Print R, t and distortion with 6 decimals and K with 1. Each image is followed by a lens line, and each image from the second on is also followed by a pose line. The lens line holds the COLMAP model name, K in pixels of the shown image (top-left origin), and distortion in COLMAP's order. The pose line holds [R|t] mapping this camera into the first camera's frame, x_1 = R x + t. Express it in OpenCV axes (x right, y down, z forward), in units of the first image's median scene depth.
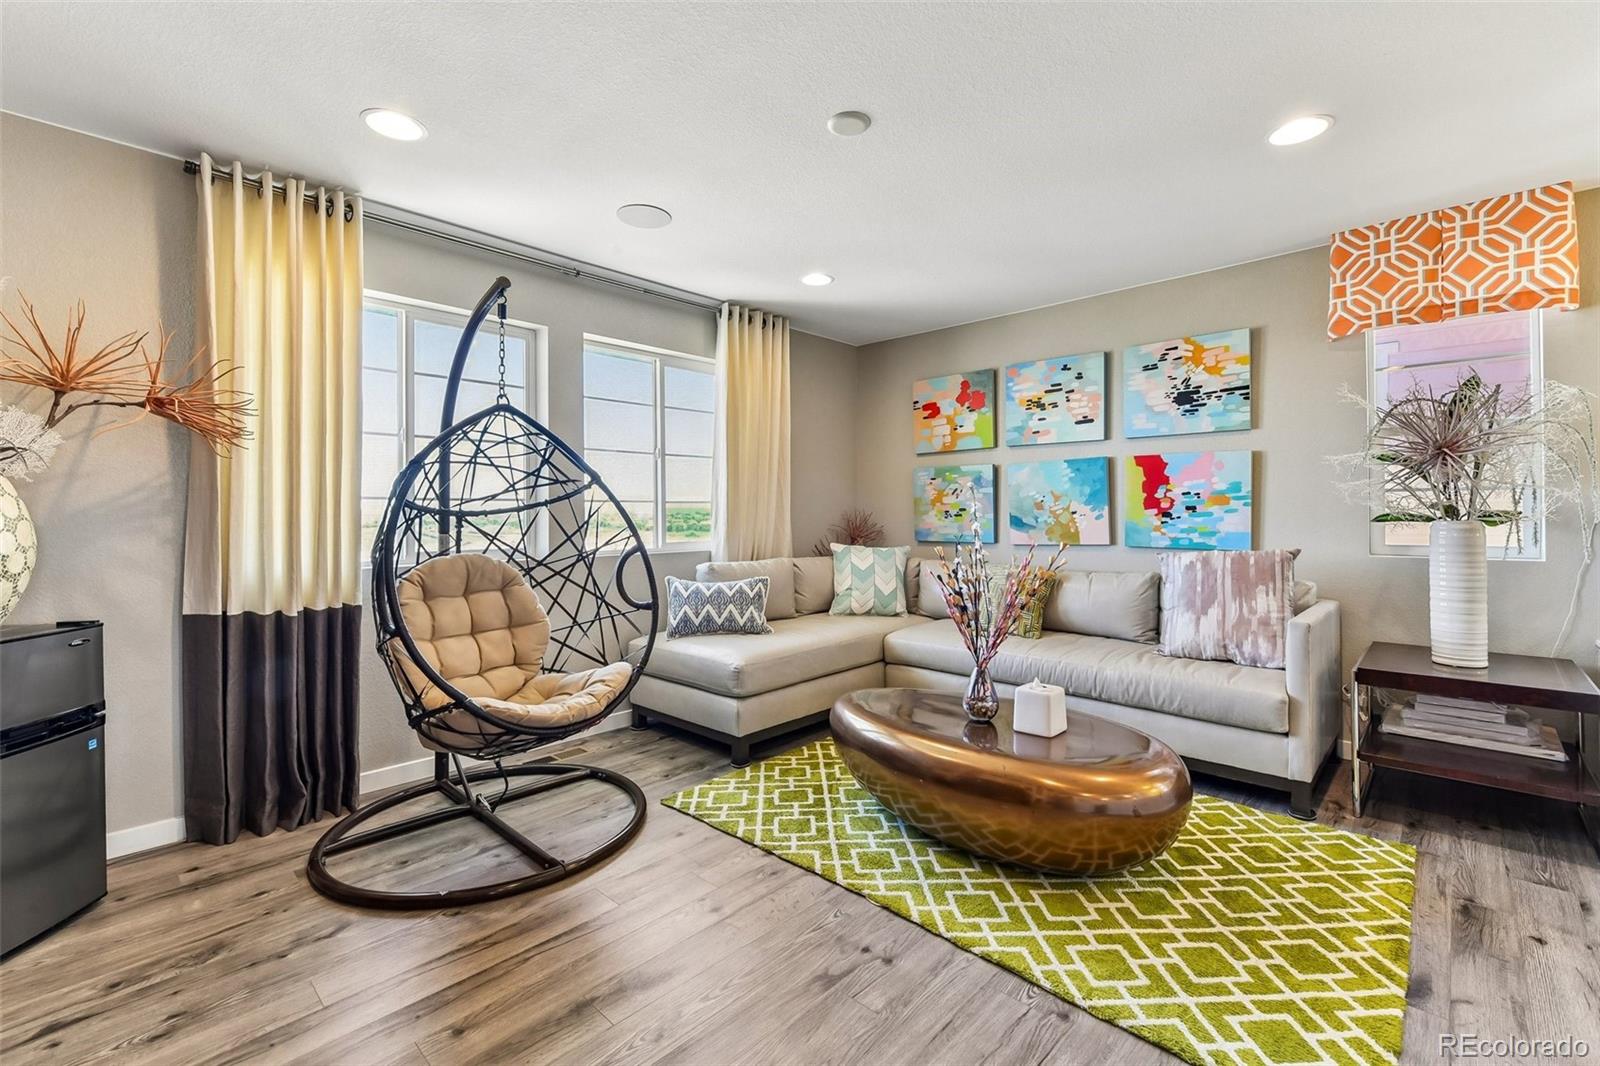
lens RADIAL K [[708.8, 0, 801.1], [0, 708.8, 510.3], [0, 0, 1]] dist [0.002704, -0.001920]
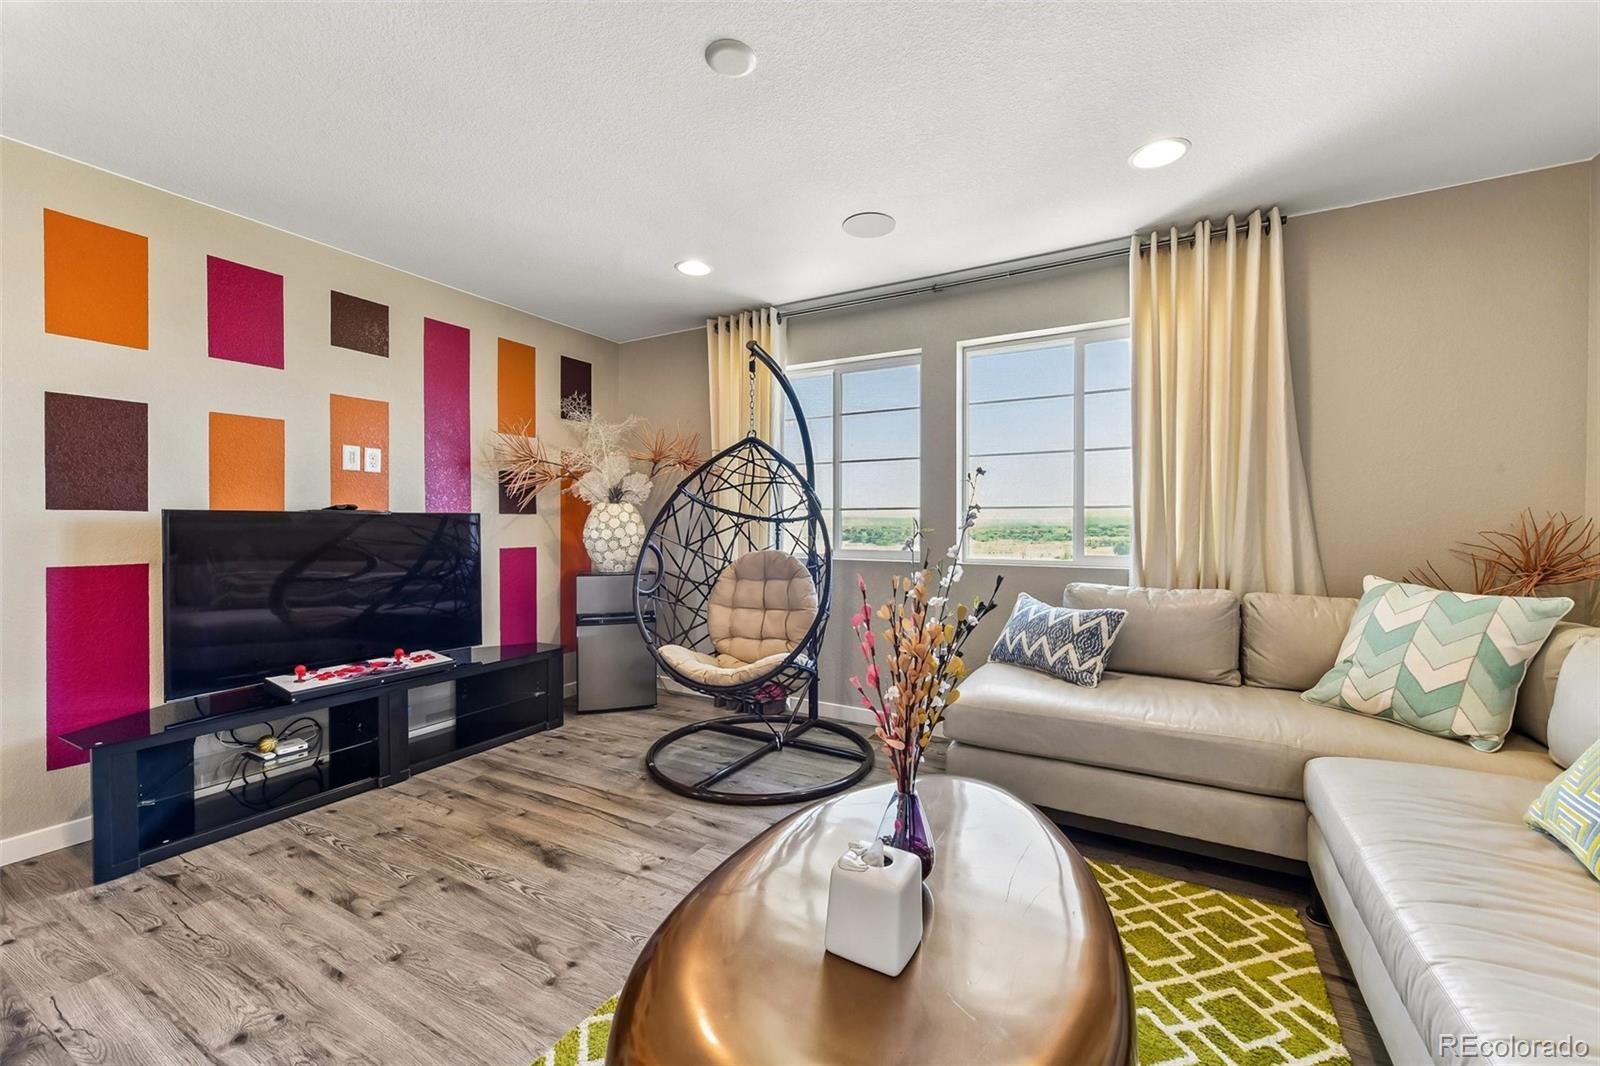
lens RADIAL K [[635.6, 0, 801.6], [0, 635.6, 525.2], [0, 0, 1]] dist [0.008616, -0.001598]
pose [[0.235026, 0.011416, -0.971922, 0.679033], [0.001916, 0.999924, 0.012208, -0.000606], [0.971987, -0.004731, 0.234987, 0.733533]]
